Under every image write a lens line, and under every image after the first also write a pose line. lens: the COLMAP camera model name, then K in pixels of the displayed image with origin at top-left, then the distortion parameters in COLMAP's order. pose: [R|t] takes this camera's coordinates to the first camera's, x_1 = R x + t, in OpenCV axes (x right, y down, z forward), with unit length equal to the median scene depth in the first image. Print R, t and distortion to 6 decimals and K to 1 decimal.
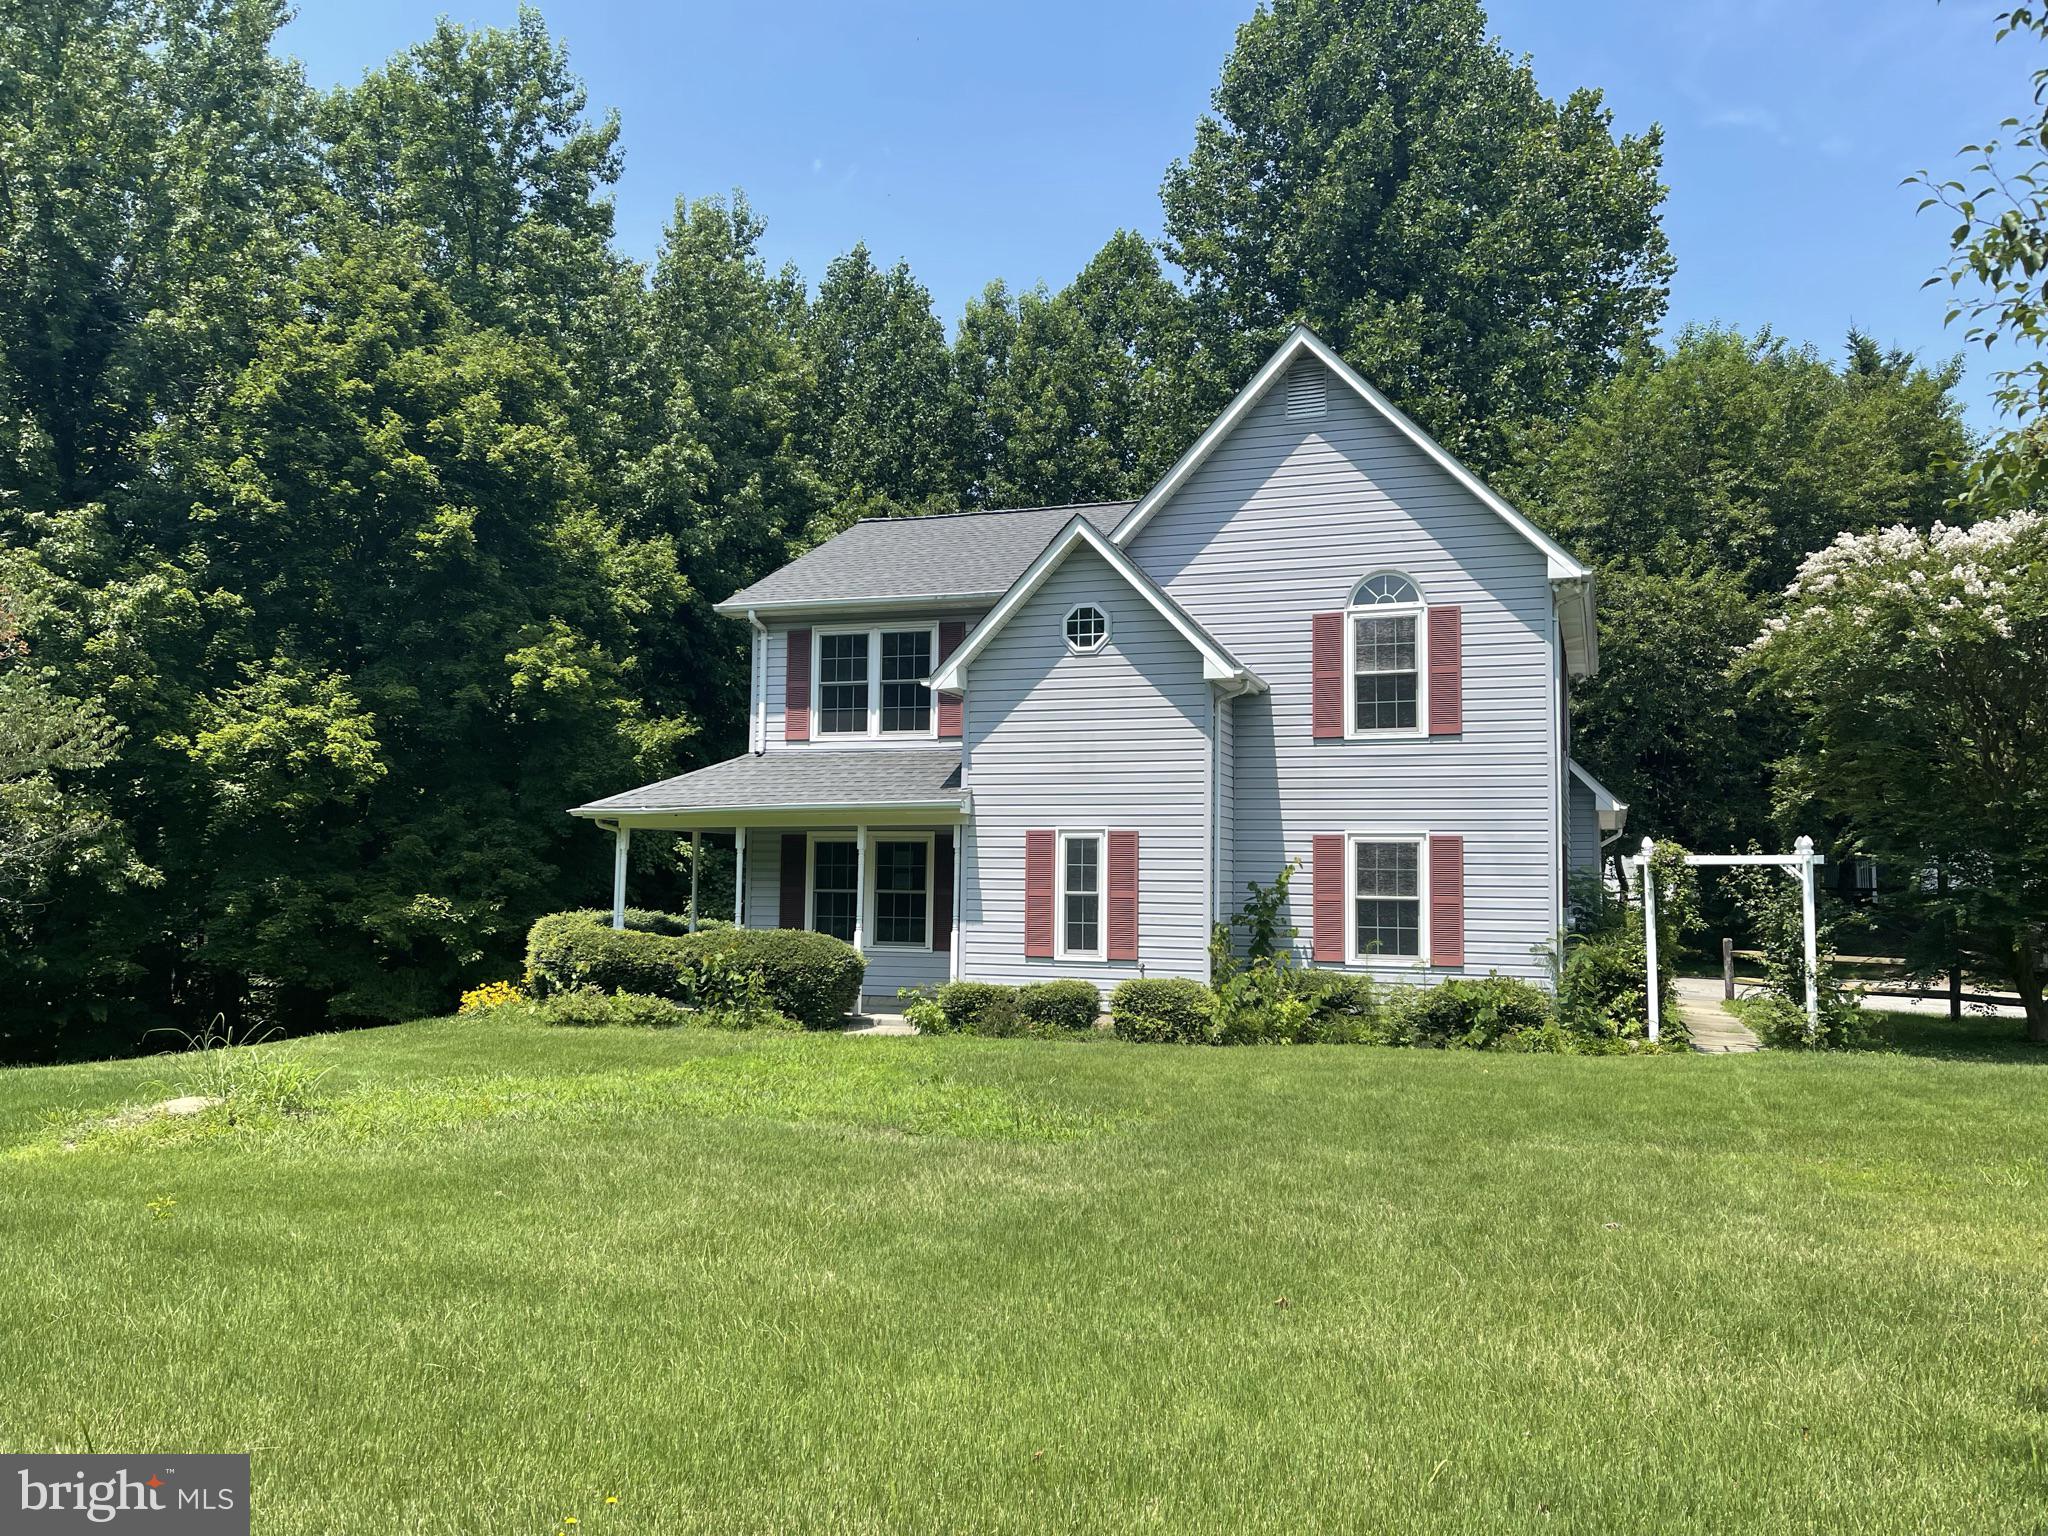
lens RADIAL K [[1537.5, 0, 1024.0], [0, 1537.5, 768.0], [0, 0, 1]] dist [0.085167, 0.000419]
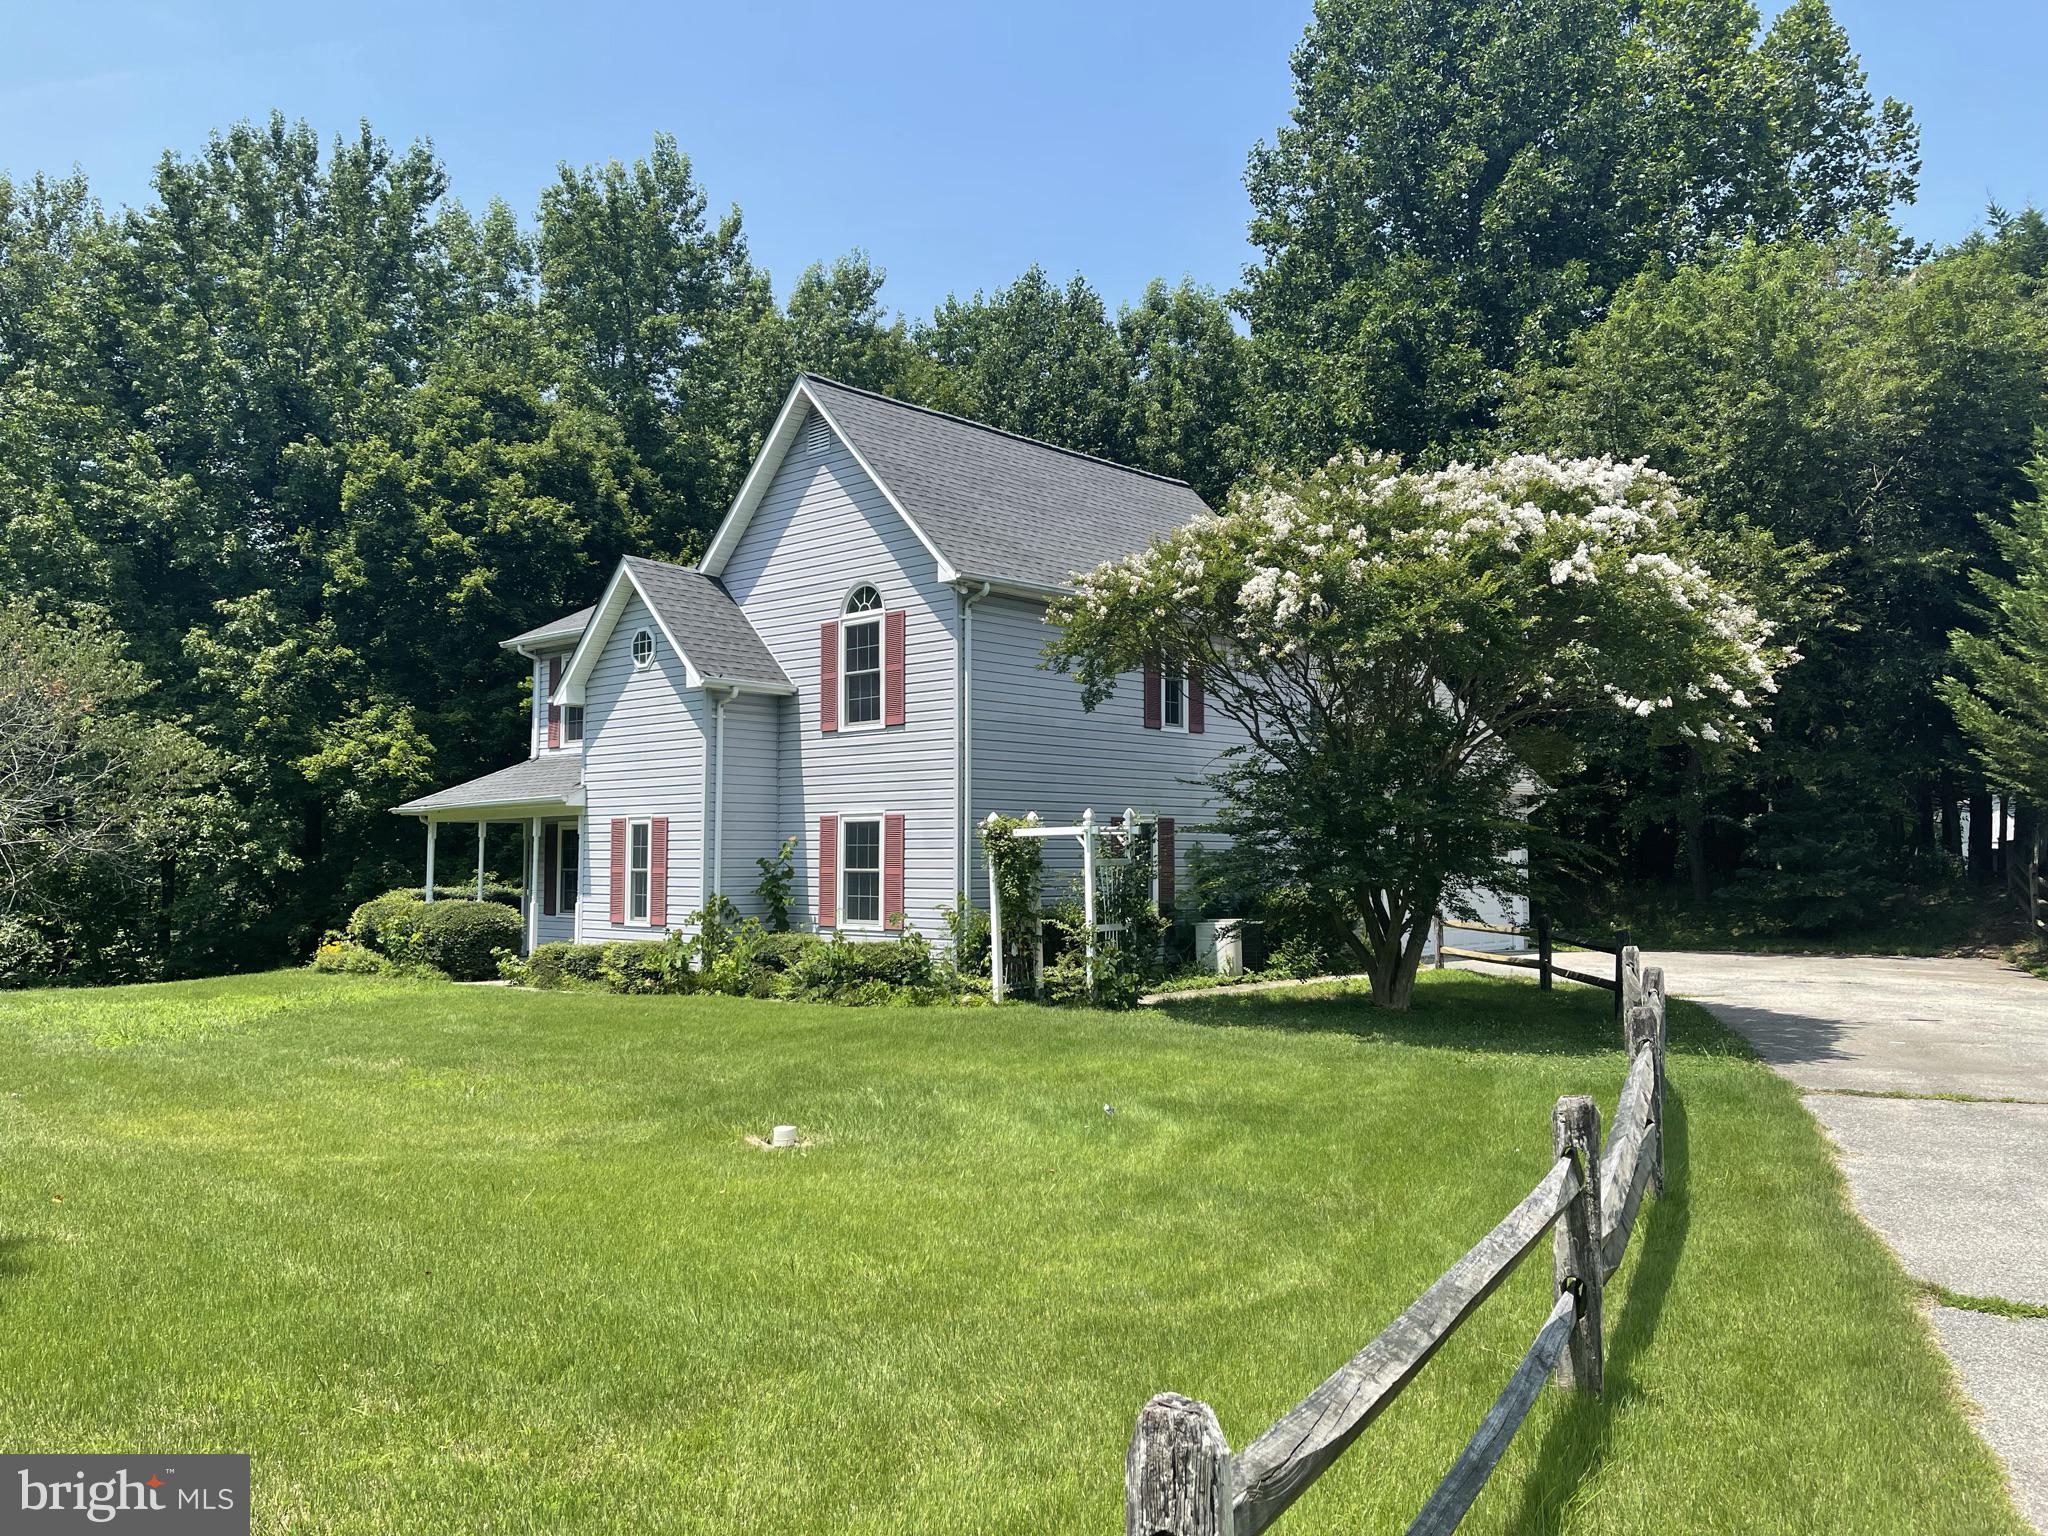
lens RADIAL K [[1537.5, 0, 1024.0], [0, 1537.5, 768.0], [0, 0, 1]] dist [0.085167, 0.000419]
pose [[0.923447, -0.035287, -0.382101, 0.764625], [0.040466, 0.999166, 0.005525, 0.006838], [0.381587, -0.020565, 0.924104, -0.002065]]
